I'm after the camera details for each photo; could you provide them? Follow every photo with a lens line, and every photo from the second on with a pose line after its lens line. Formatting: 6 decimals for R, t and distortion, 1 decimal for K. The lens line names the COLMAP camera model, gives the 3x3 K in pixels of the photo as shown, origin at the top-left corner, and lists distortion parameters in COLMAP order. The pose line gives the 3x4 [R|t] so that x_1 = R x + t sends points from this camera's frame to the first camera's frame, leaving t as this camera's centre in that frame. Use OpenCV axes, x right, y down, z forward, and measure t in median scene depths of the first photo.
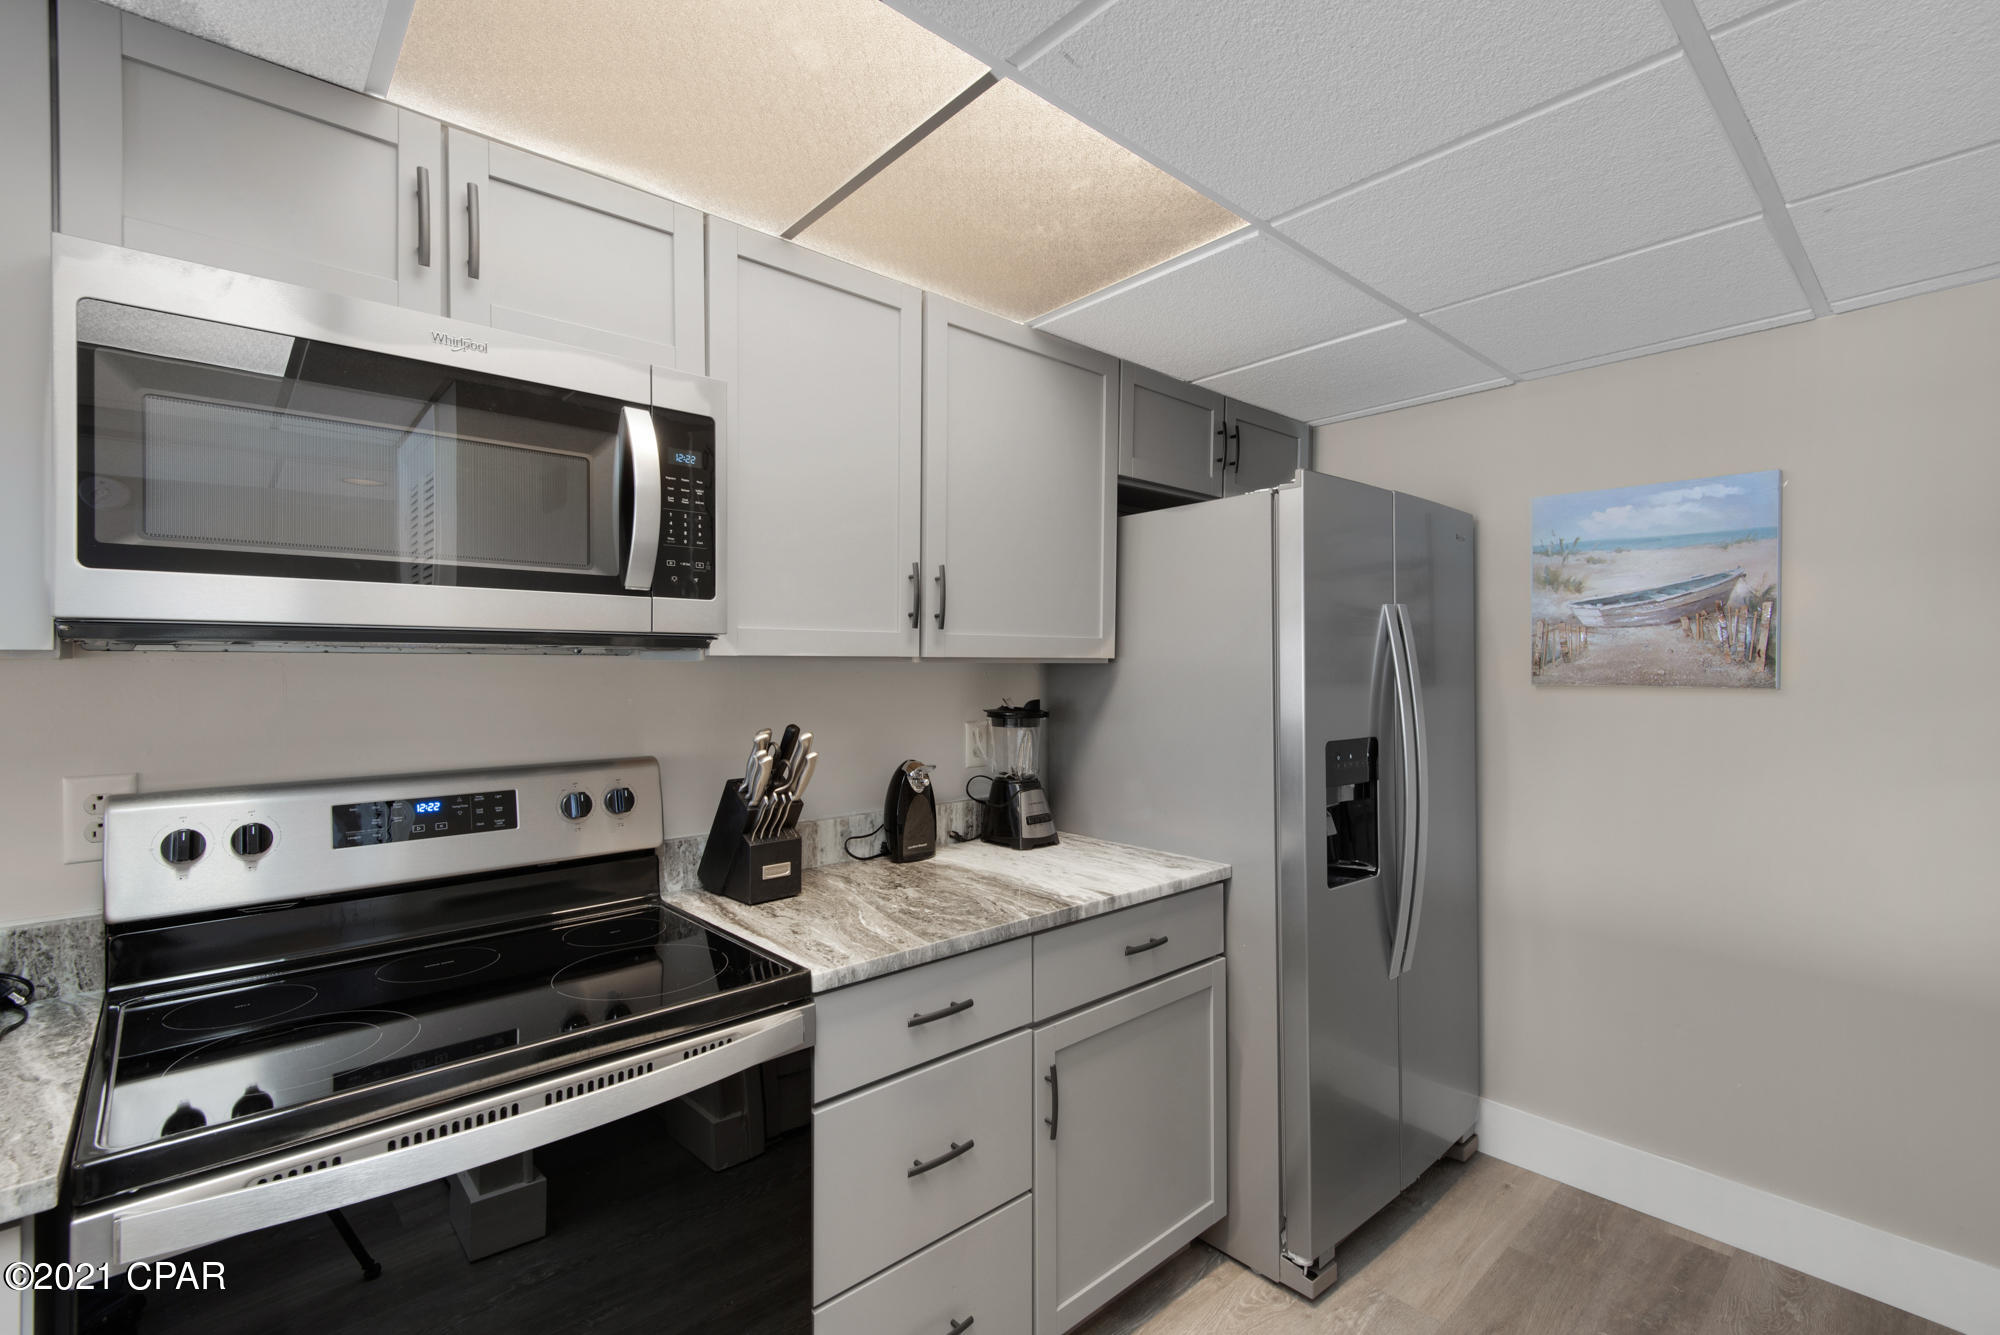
lens RADIAL K [[900.6, 0, 1004.7], [0, 900.6, 679.0], [0, 0, 1]] dist [0.010546, -0.005002]
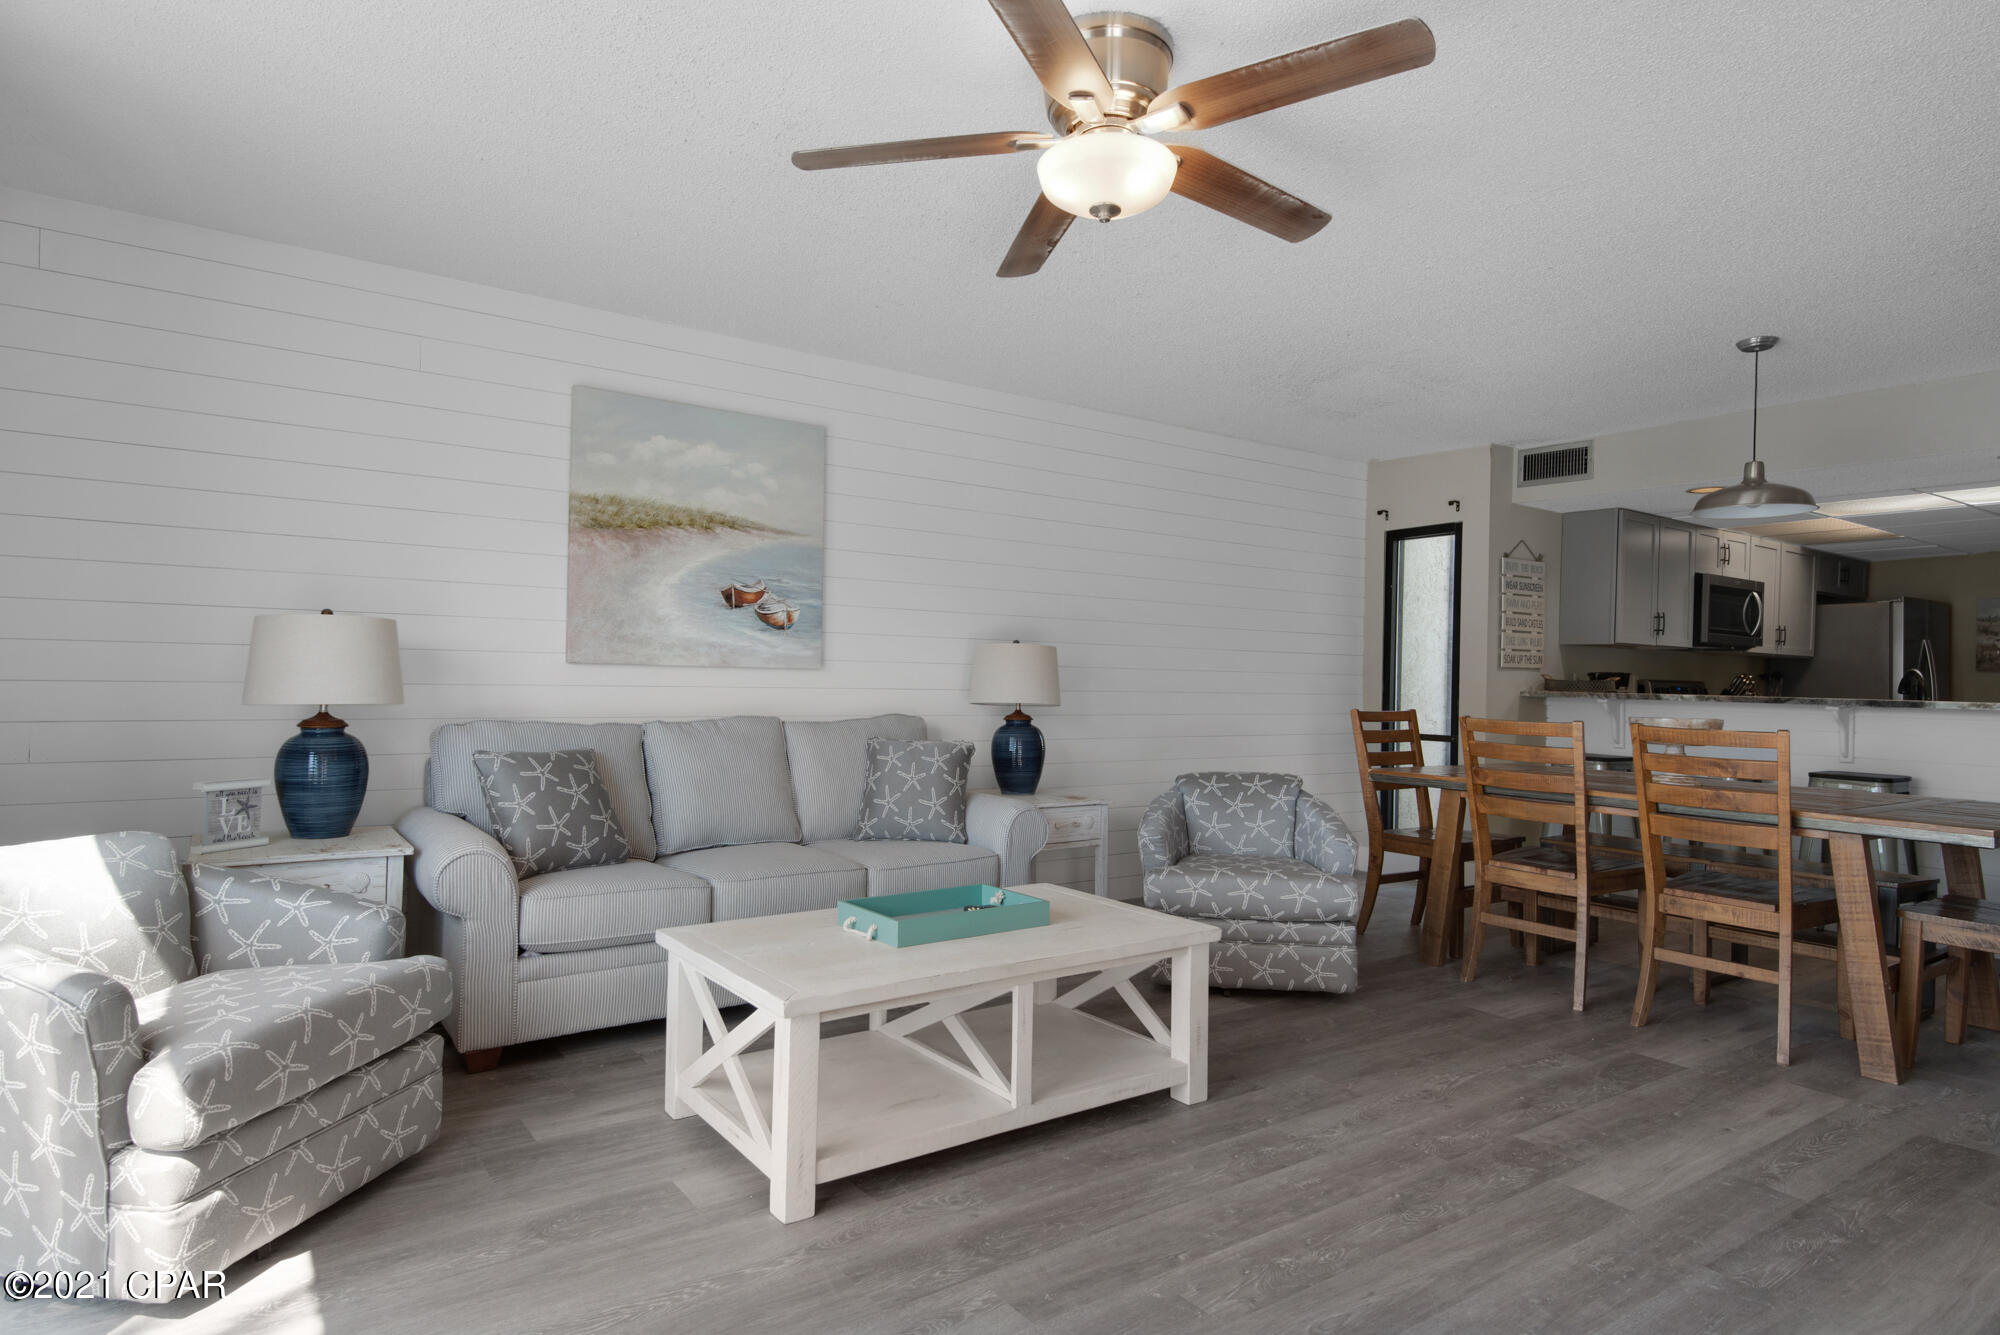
lens RADIAL K [[1151.4, 0, 1010.2], [0, 1151.4, 667.5], [0, 0, 1]] dist [0.031850, -0.015748]
pose [[0.993081, 0.026051, -0.114503, -2.074481], [-0.028522, 0.999393, -0.019990, 0.166360], [0.113912, 0.023117, 0.993222, -3.072822]]
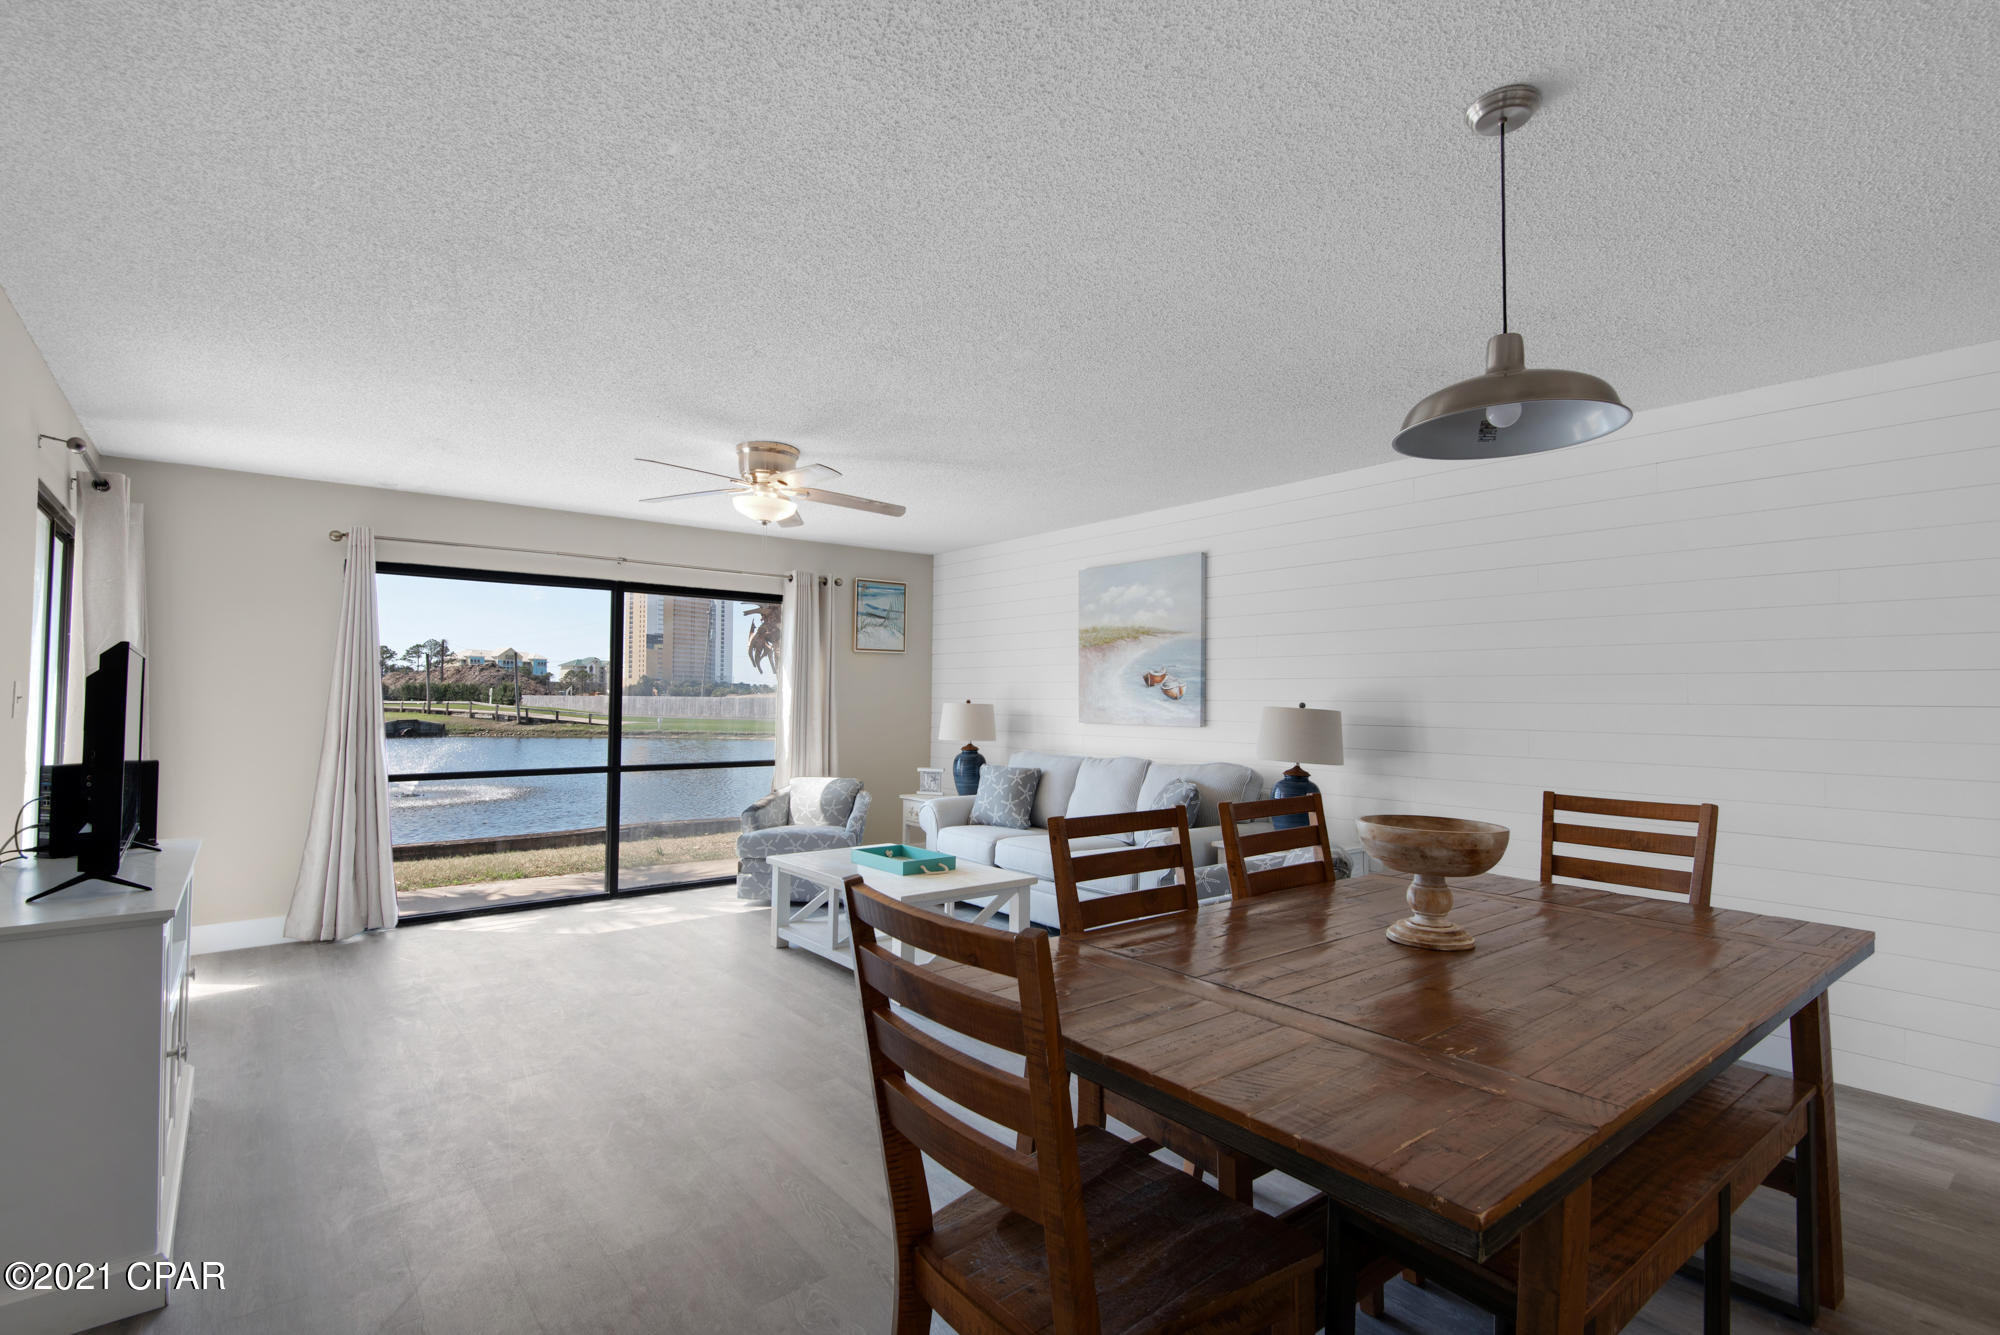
lens RADIAL K [[929.4, 0, 995.8], [0, 929.4, 667.8], [0, 0, 1]] dist [0.008298, -0.007353]
pose [[-0.076589, -0.033179, -0.996511, -0.149811], [-0.025625, 0.999182, -0.031299, 0.066518], [0.996733, 0.023138, -0.077377, -1.221141]]
